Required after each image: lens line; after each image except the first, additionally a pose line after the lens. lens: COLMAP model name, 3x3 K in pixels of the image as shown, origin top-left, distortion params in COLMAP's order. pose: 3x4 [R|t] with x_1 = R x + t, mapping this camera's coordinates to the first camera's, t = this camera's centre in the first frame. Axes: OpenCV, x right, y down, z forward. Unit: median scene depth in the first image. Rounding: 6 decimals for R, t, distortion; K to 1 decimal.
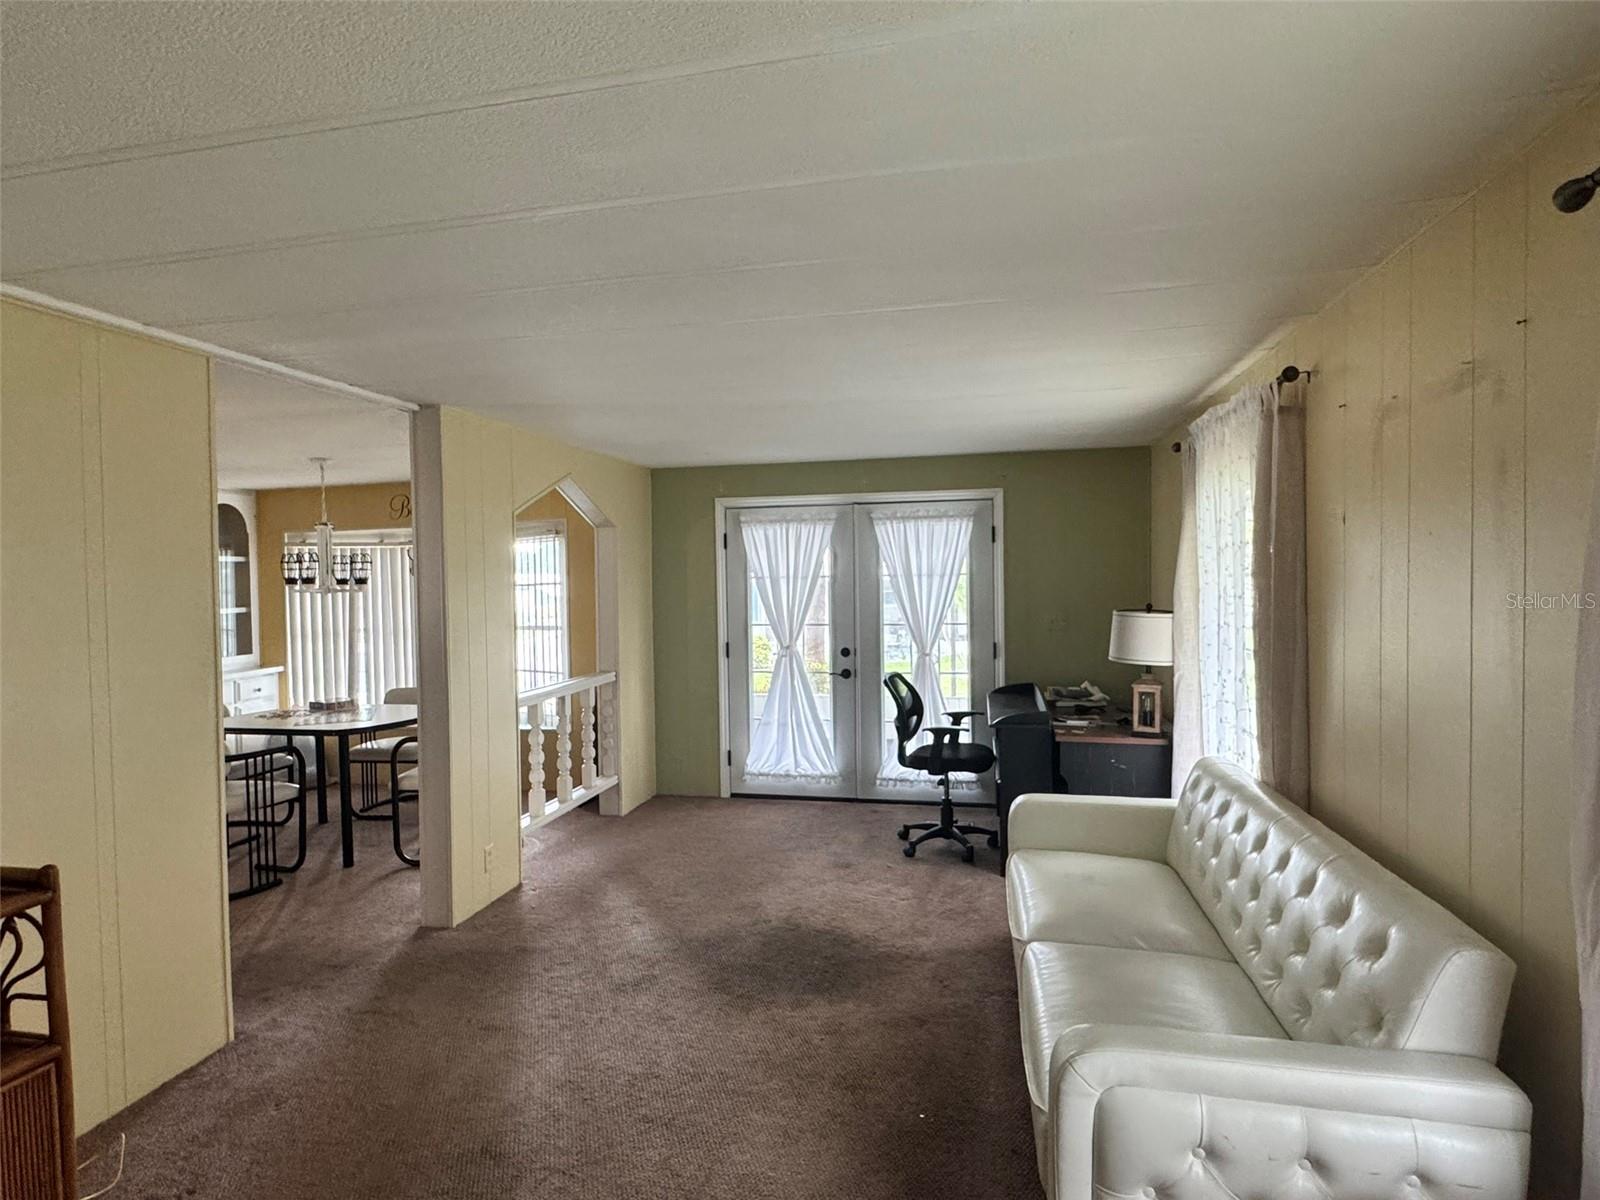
lens RADIAL K [[854.1, 0, 800.0], [0, 854.1, 600.0], [0, 0, 1]] dist [0.002168, 0.000314]
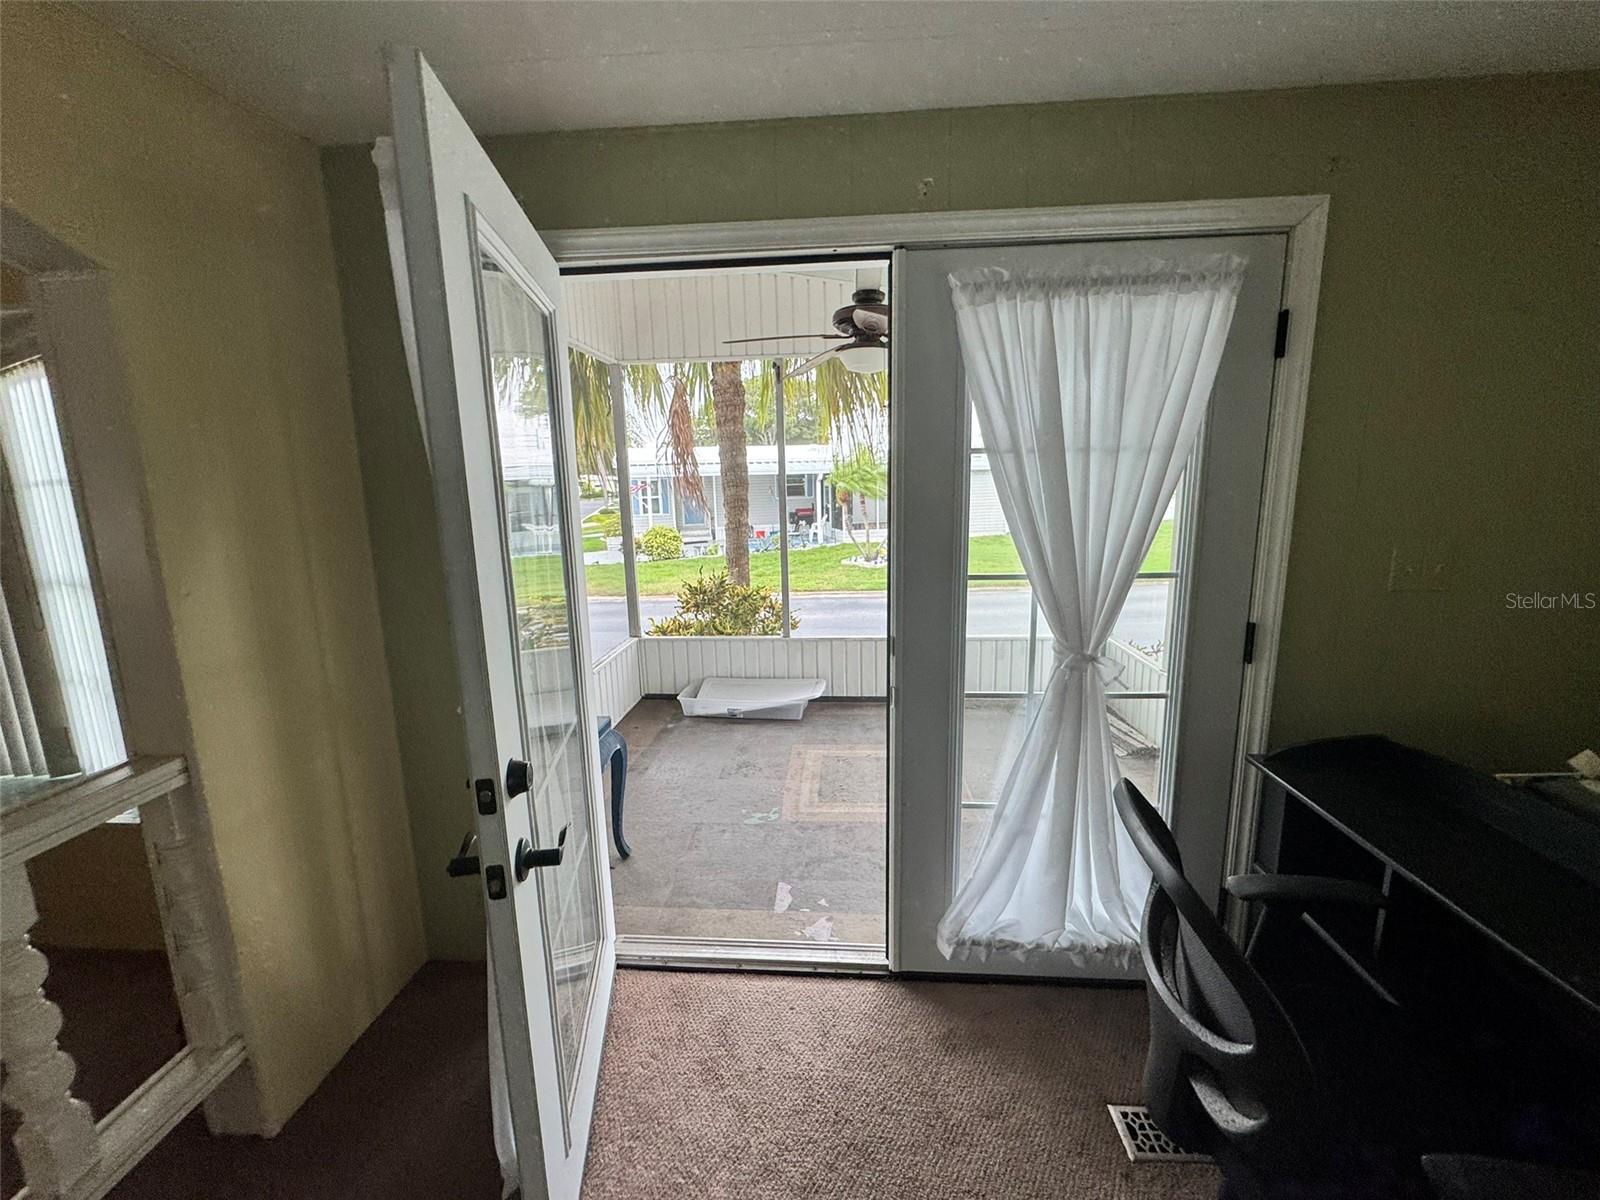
lens RADIAL K [[664.6, 0, 795.1], [0, 664.6, 598.7], [0, 0, 1]] dist [-0.002341, -0.000045]
pose [[0.990927, -0.028798, 0.131283, -0.021454], [0.007471, 0.987068, 0.160127, -0.012038], [-0.134197, -0.157694, 0.978327, 0.730430]]
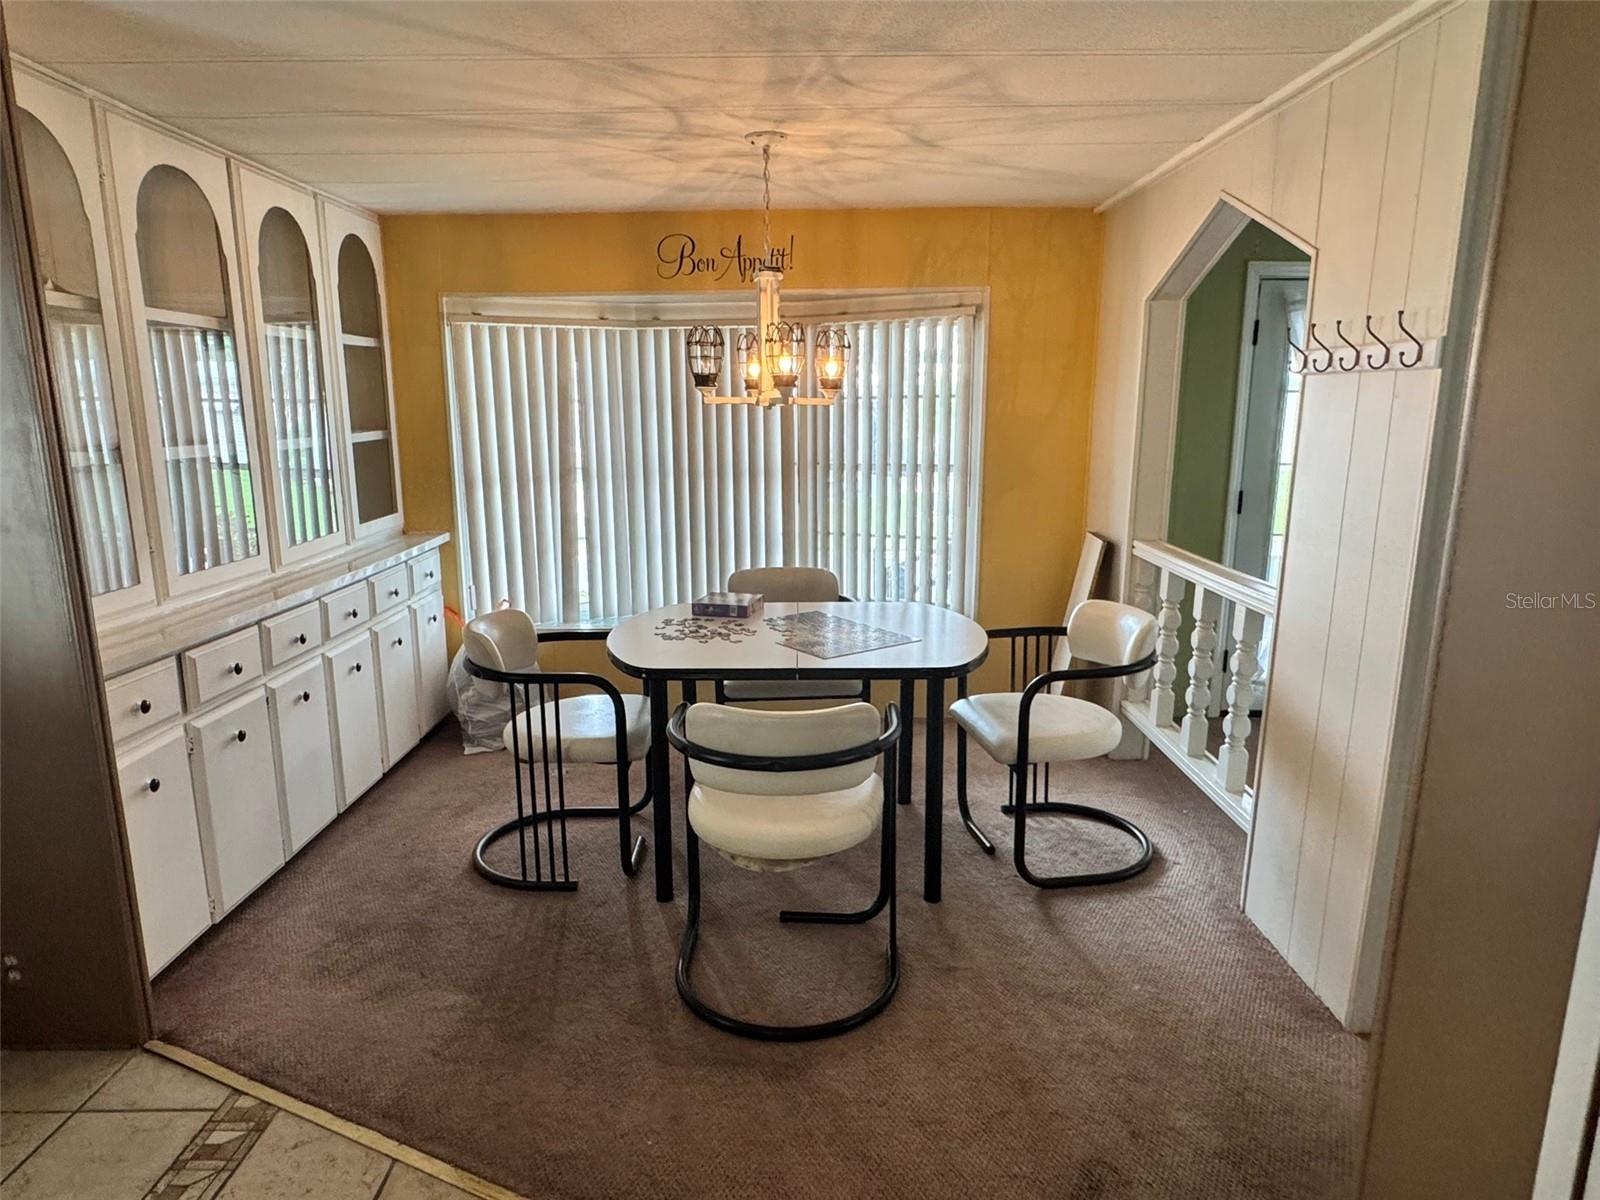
lens RADIAL K [[994.0, 0, 800.0], [0, 994.0, 600.0], [0, 0, 1]] dist [-0.003485, -0.003225]
pose [[0.978897, -0.024450, 0.202884, -0.614575], [-0.009766, 0.986085, 0.165954, 0.008691], [-0.204118, -0.164434, 0.965037, 0.348570]]
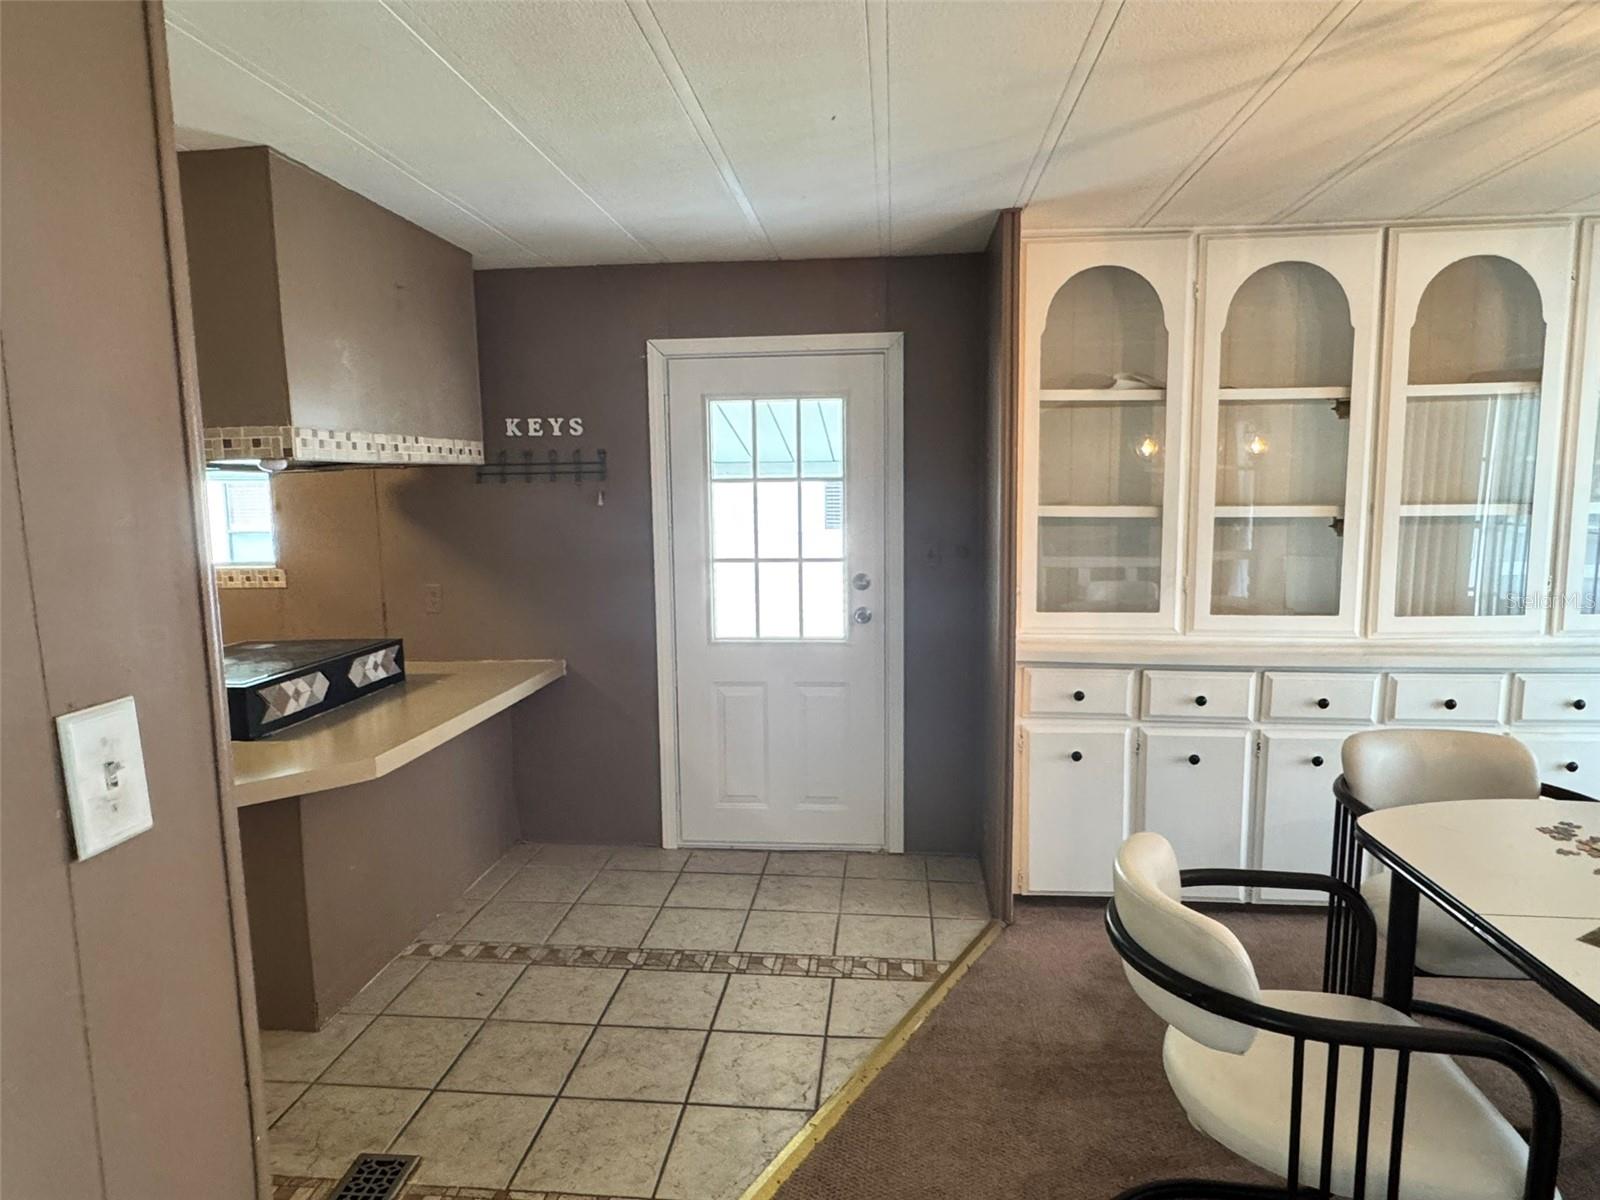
lens RADIAL K [[960.4, 0, 784.5], [0, 960.4, 598.8], [0, 0, 1]] dist [-0.000744, 0.001353]
pose [[0.097531, 0.136071, -0.985887, -0.265117], [-0.012353, 0.990698, 0.135514, -0.001896], [0.995156, -0.001038, 0.098305, 0.600495]]
